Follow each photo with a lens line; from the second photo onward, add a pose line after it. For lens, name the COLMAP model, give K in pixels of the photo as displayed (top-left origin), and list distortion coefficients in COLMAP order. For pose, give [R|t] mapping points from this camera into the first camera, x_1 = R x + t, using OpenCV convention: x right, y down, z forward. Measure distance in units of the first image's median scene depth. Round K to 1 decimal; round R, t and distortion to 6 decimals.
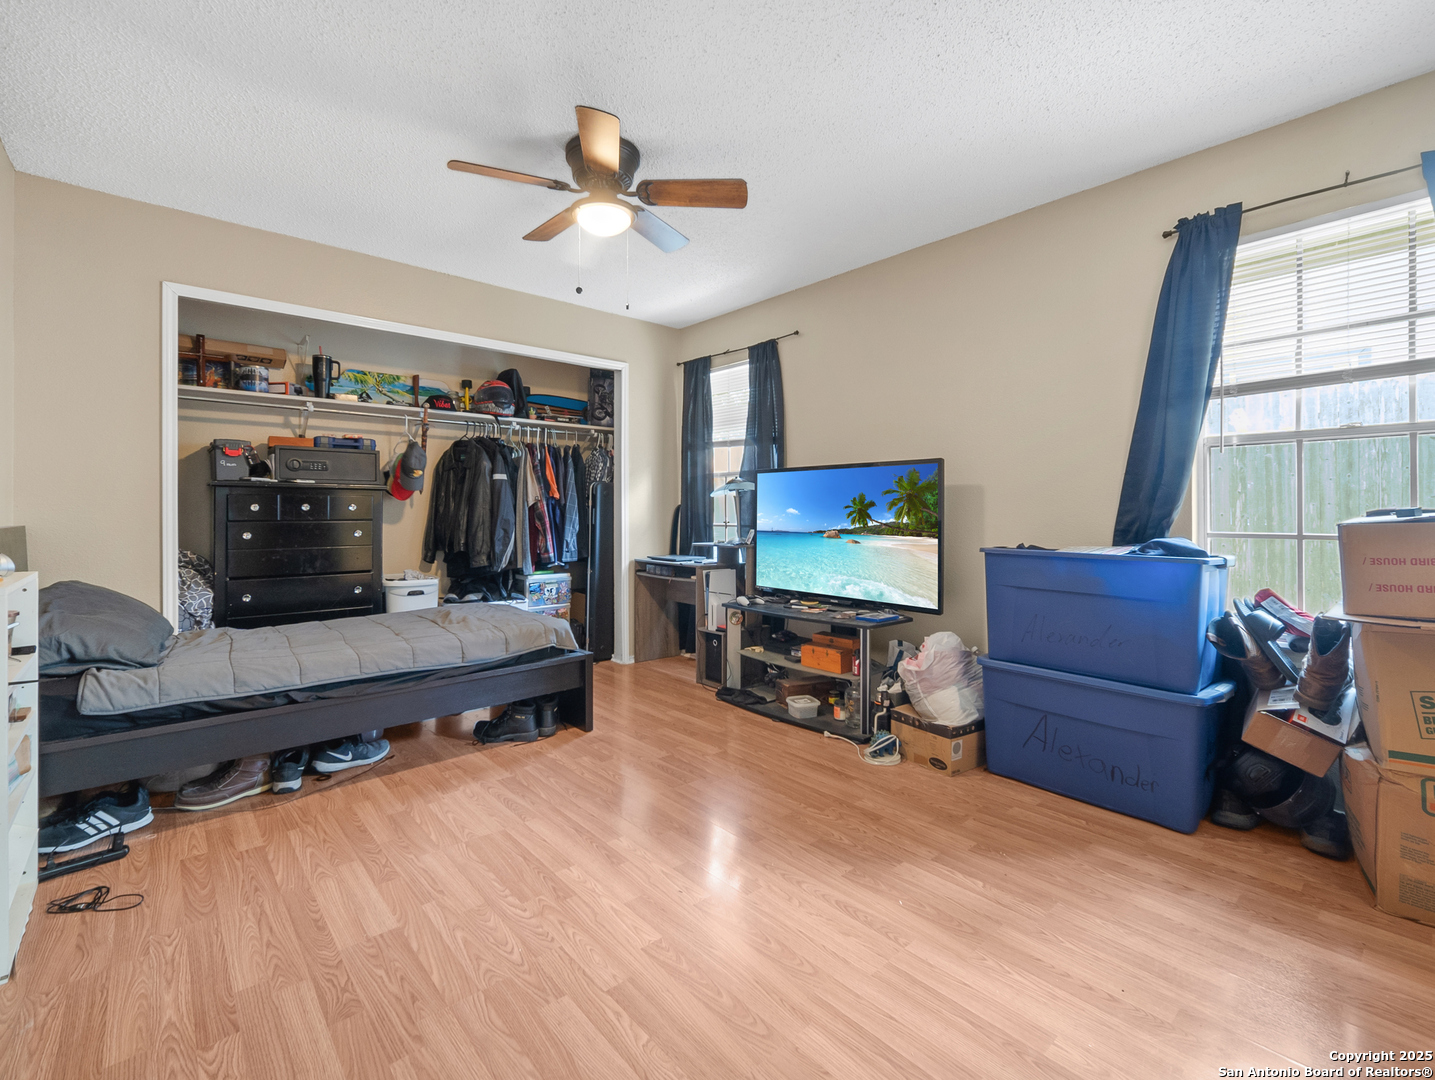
lens RADIAL K [[649.5, 0, 720.9], [0, 649.5, 501.7], [0, 0, 1]] dist [-0.014483, 0.004267]
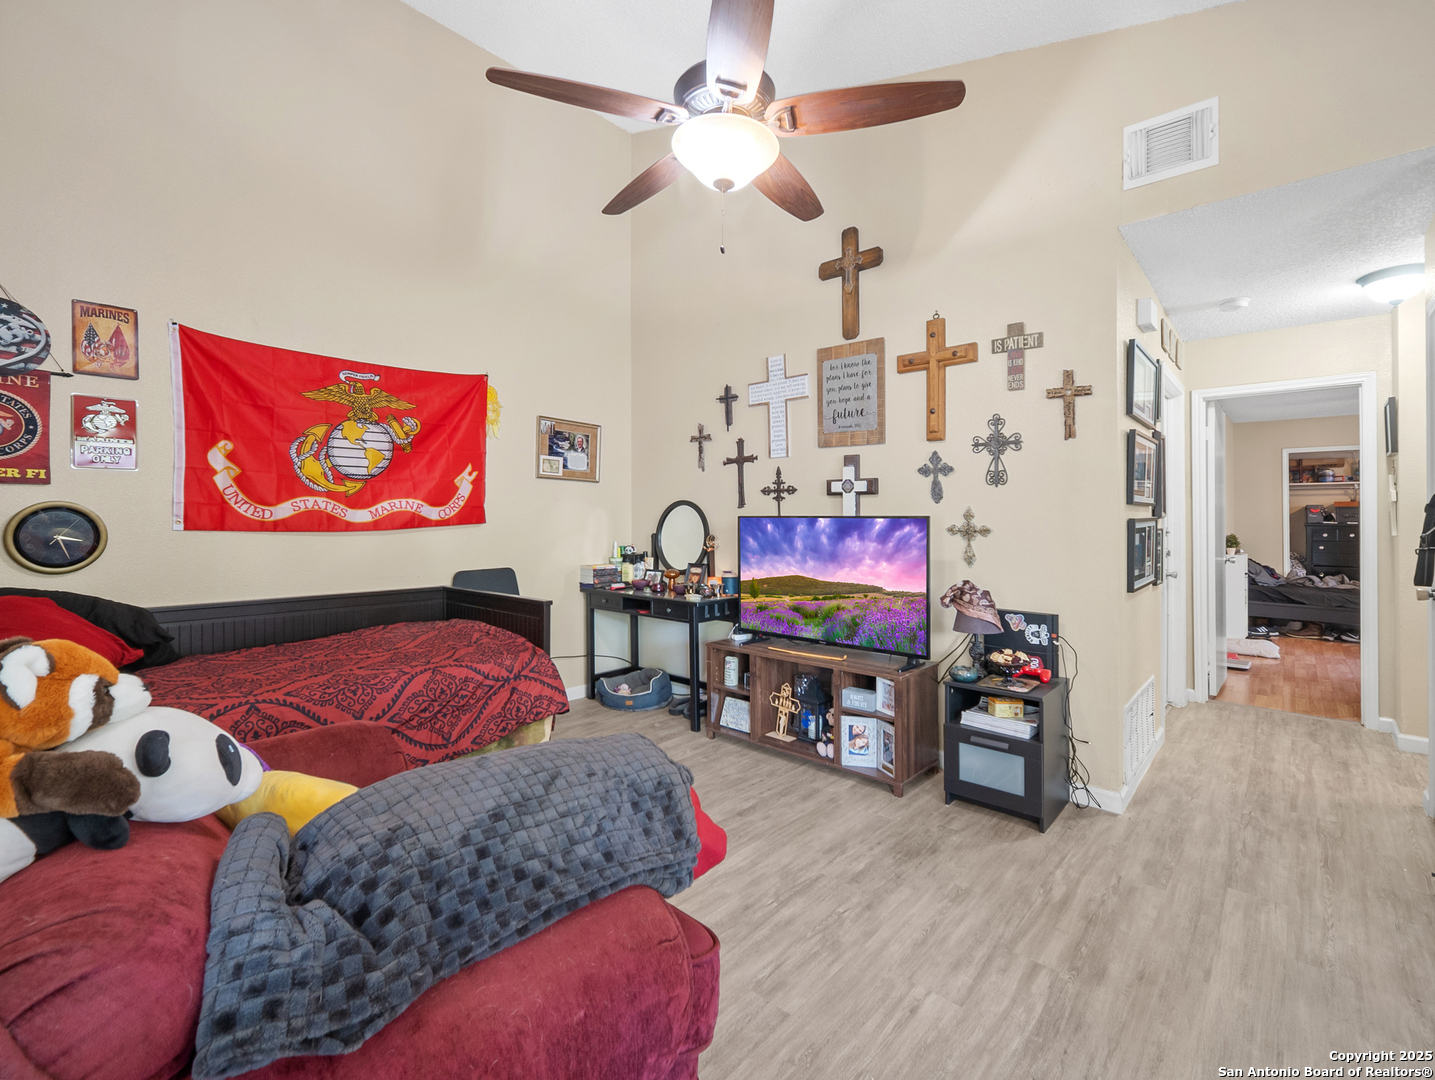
lens RADIAL K [[649.5, 0, 723.5], [0, 649.5, 522.5], [0, 0, 1]] dist [-0.014483, 0.004267]
pose [[0.120174, -0.000544, -0.992753, 1.256621], [0.007789, 0.999970, 0.000395, -0.051877], [0.992722, -0.007780, 0.120174, -1.355822]]
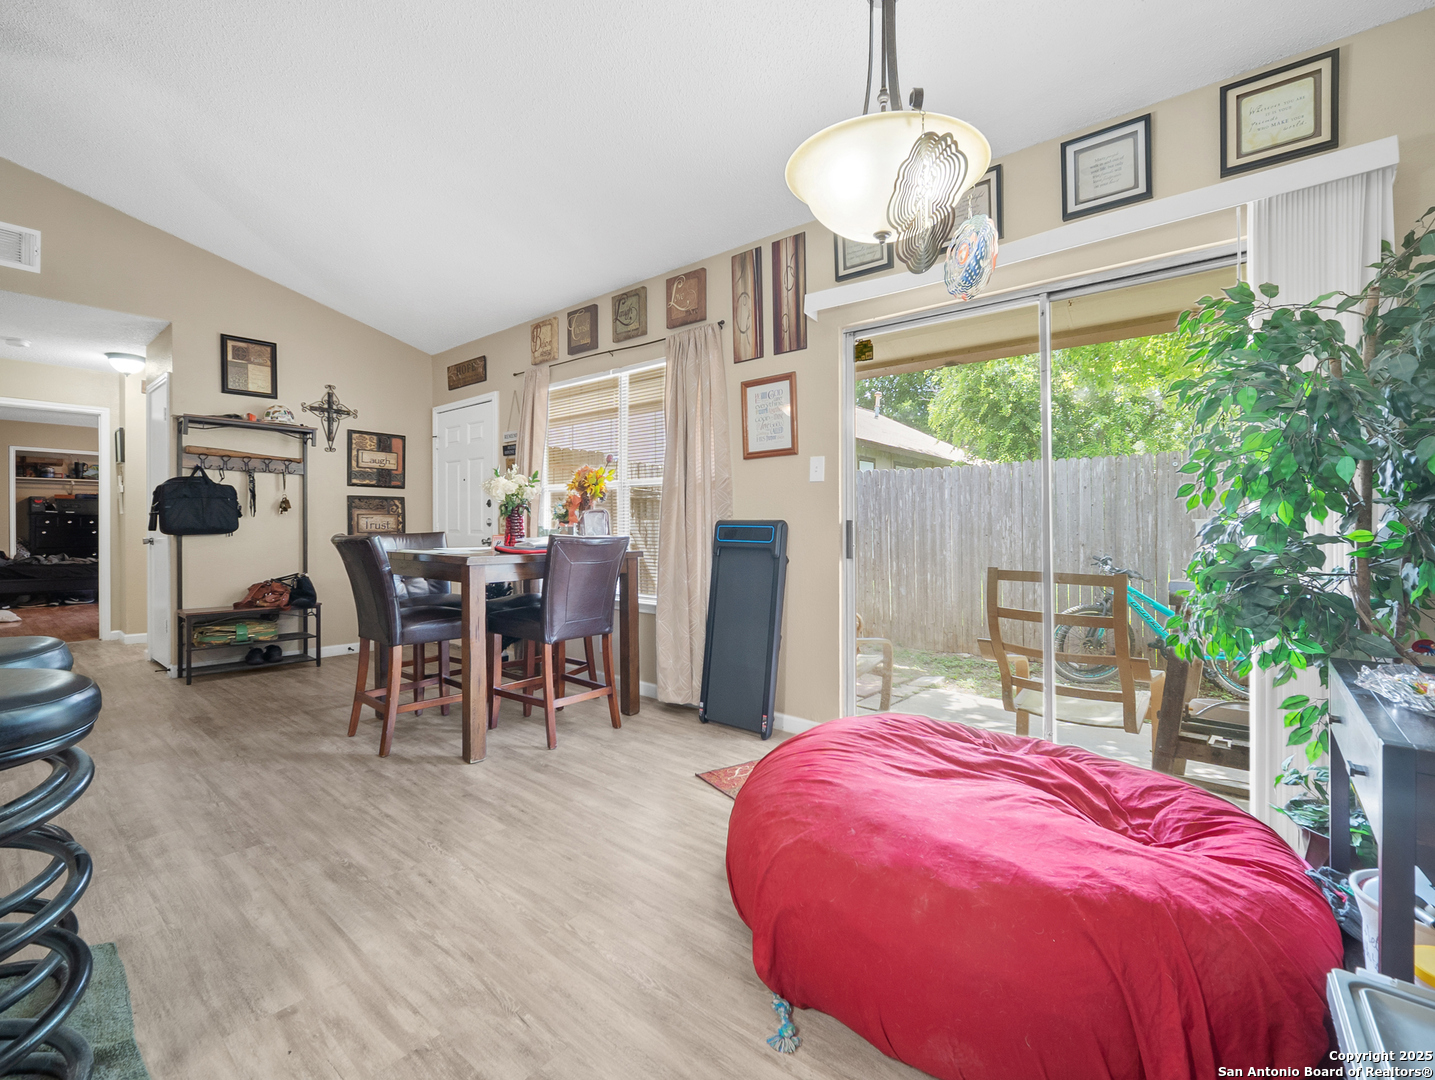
lens RADIAL K [[649.5, 0, 721.4], [0, 649.5, 528.1], [0, 0, 1]] dist [-0.014483, 0.004267]
pose [[0.988996, 0.004741, 0.147866, 1.670905], [-0.006316, 0.999928, 0.010185, -0.009758], [-0.147807, -0.011007, 0.988955, -2.079234]]
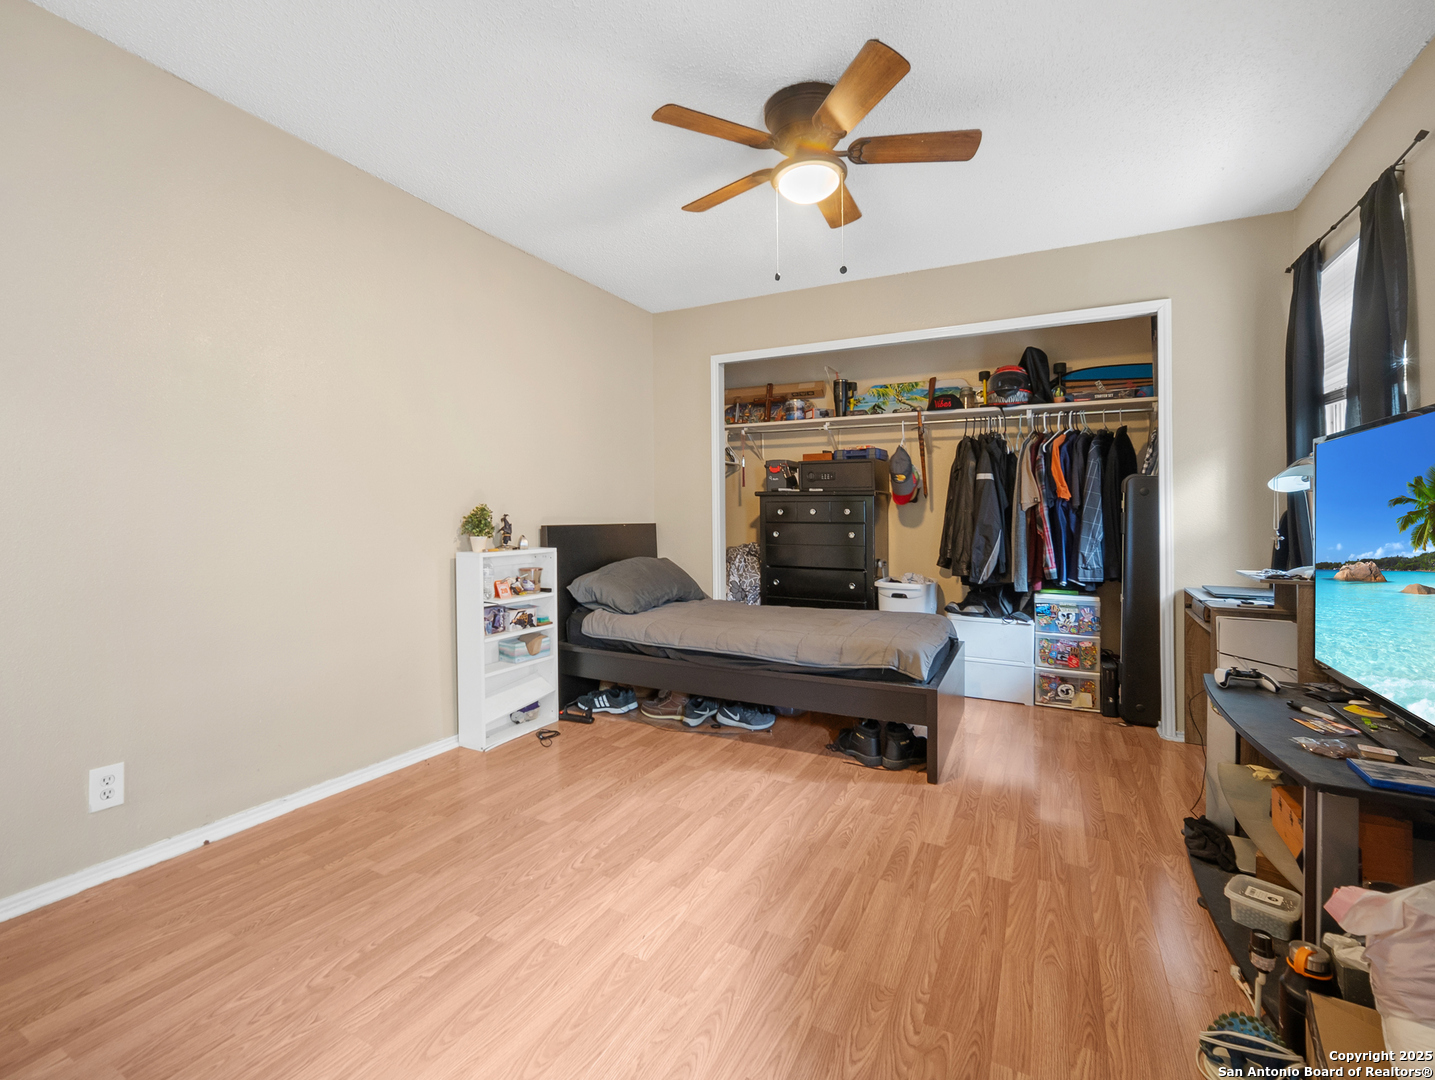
lens RADIAL K [[649.5, 0, 696.5], [0, 649.5, 511.5], [0, 0, 1]] dist [-0.014483, 0.004267]
pose [[0.342868, -0.001961, -0.939382, 0.428700], [0.011314, 0.999934, 0.002042, 0.003526], [0.939316, -0.011328, 0.342867, 0.405088]]
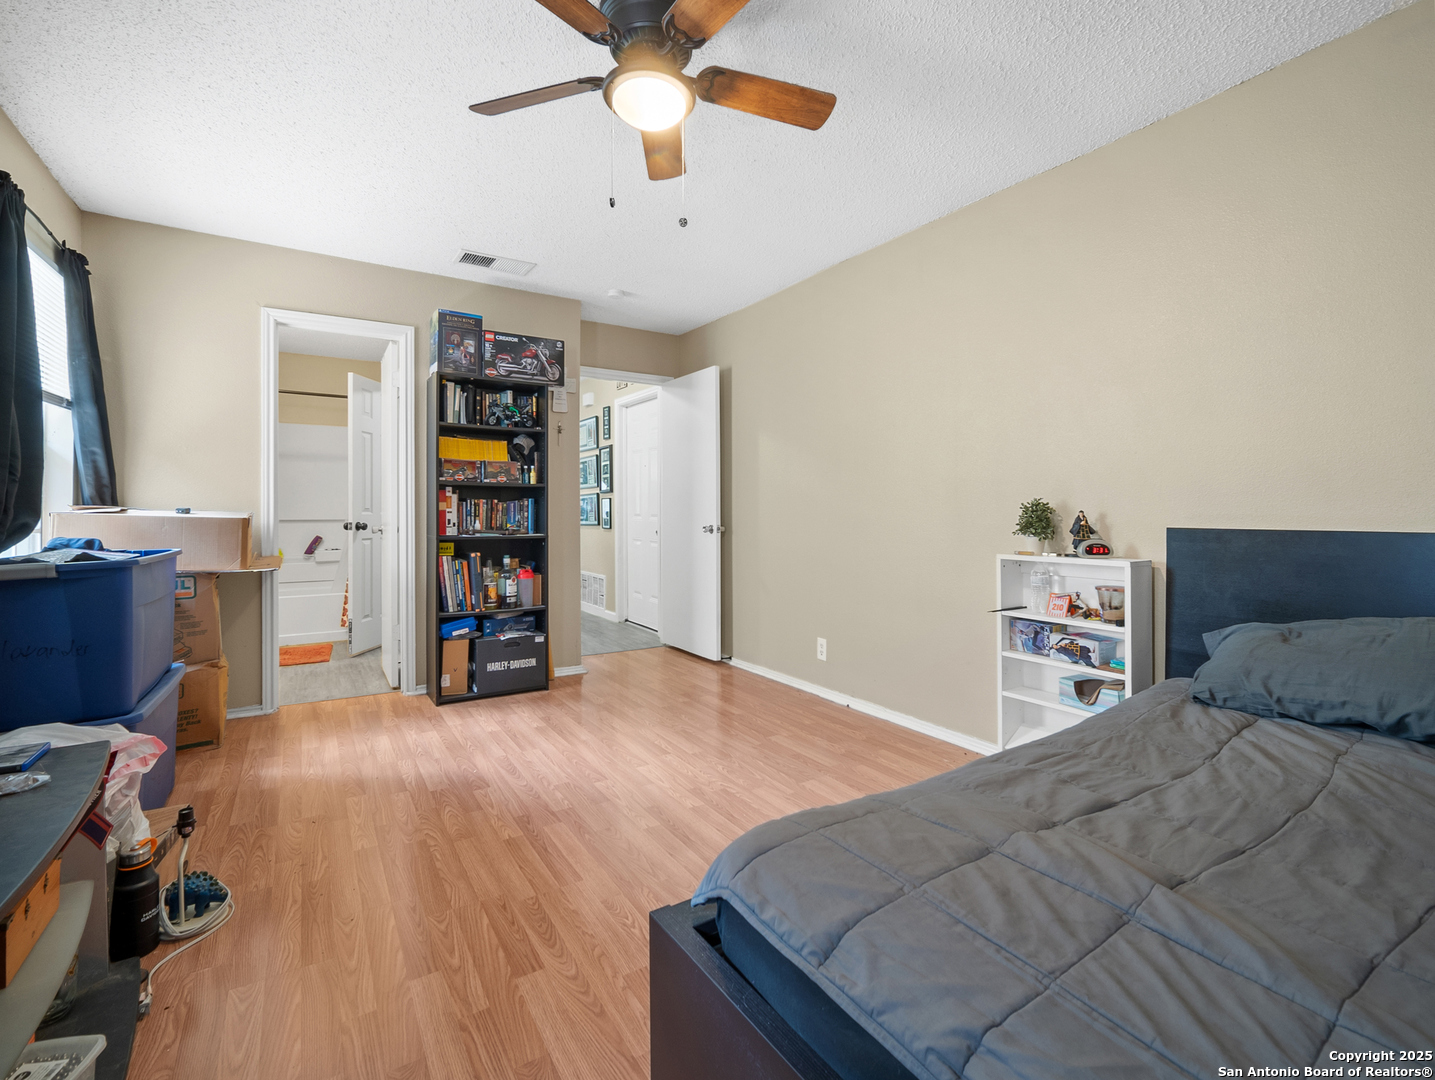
lens RADIAL K [[649.5, 0, 733.3], [0, 649.5, 515.1], [0, 0, 1]] dist [-0.014483, 0.004267]
pose [[-0.991146, -0.000688, 0.132773, -0.264827], [-0.002370, 0.999919, -0.012513, 0.021356], [-0.132754, -0.012717, -0.991067, 1.238234]]
